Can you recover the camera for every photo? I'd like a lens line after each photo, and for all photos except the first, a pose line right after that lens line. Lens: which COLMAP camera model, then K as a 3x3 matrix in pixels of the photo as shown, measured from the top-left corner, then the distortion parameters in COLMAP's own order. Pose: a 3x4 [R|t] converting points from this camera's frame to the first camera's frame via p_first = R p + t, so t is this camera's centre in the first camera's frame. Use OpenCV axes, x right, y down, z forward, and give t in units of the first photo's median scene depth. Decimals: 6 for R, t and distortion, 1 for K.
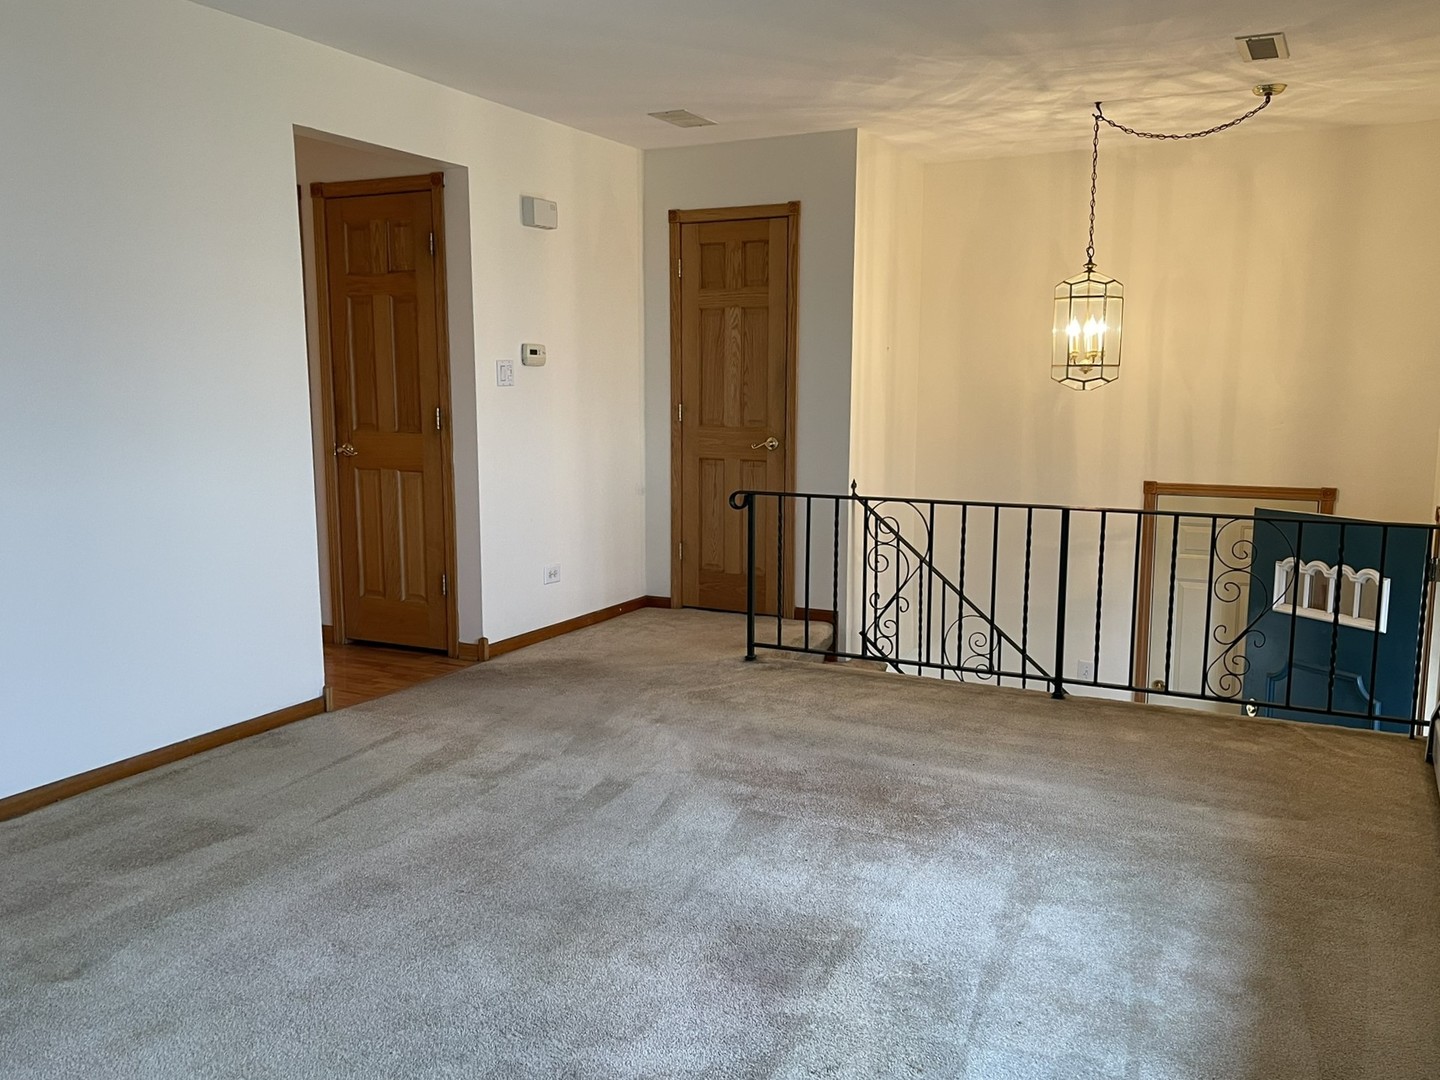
lens RADIAL K [[1245.8, 0, 719.7], [0, 1245.8, 551.4], [0, 0, 1]] dist [0.046076, 0.006456]
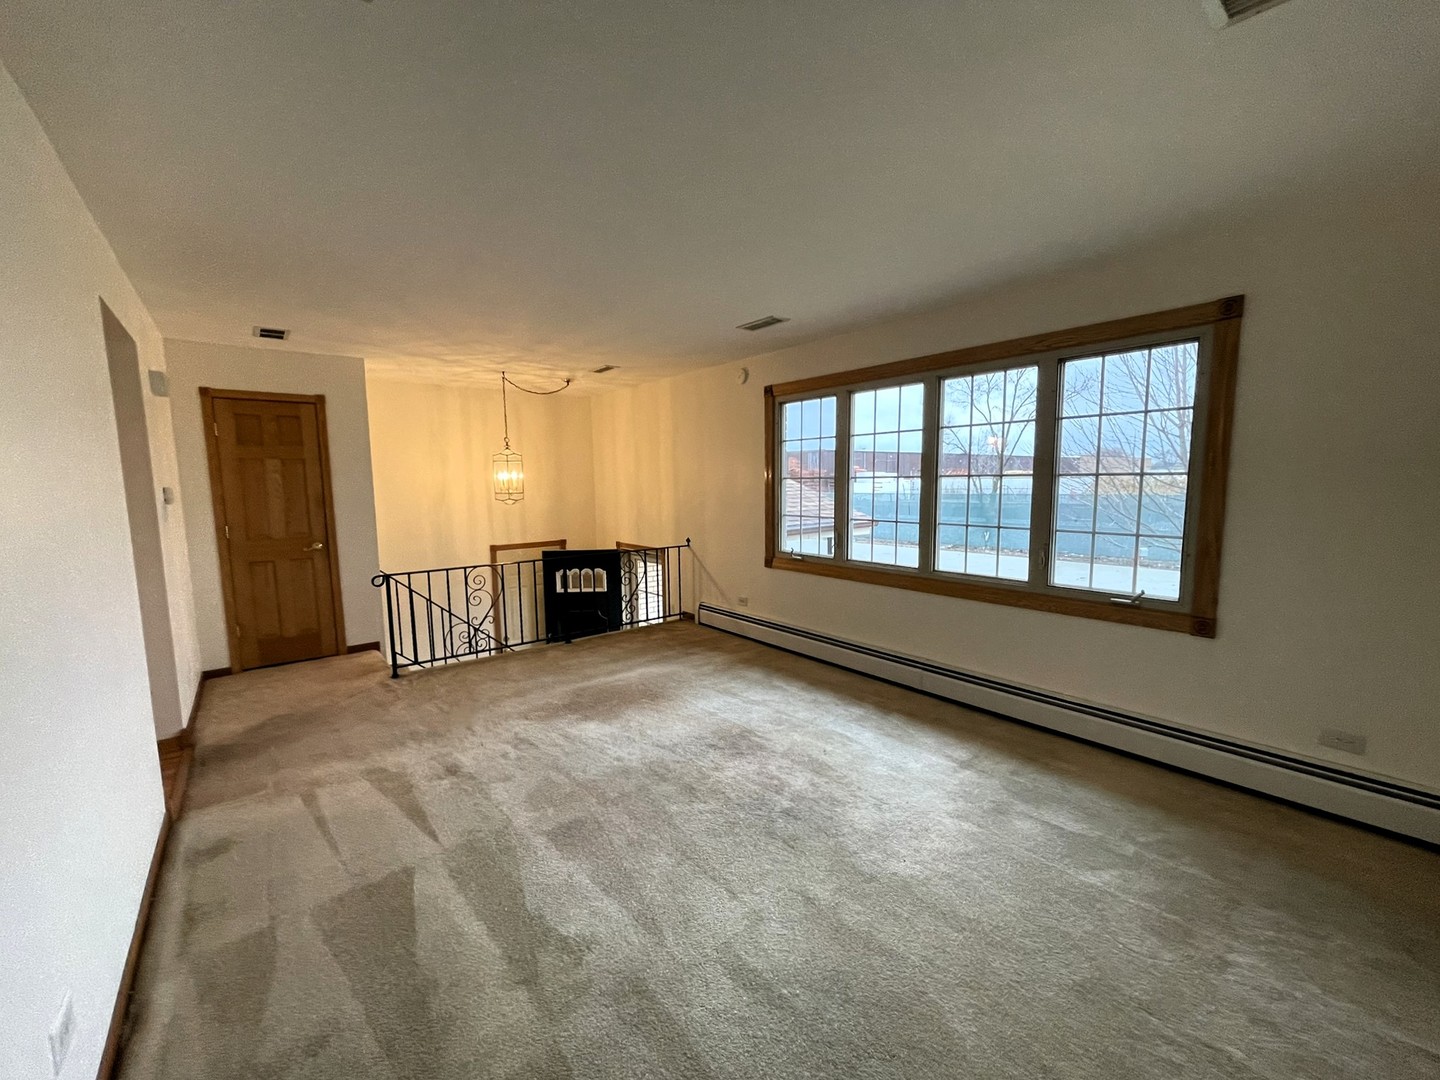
lens RADIAL K [[579.5, 0, 757.5], [0, 579.5, 537.9], [0, 0, 1]] dist [-0.006157, 0.000539]
pose [[0.375093, -0.098214, 0.921769, -0.537790], [0.144249, 0.988443, 0.046619, -0.066935], [-0.915695, 0.115478, 0.384926, 0.284677]]
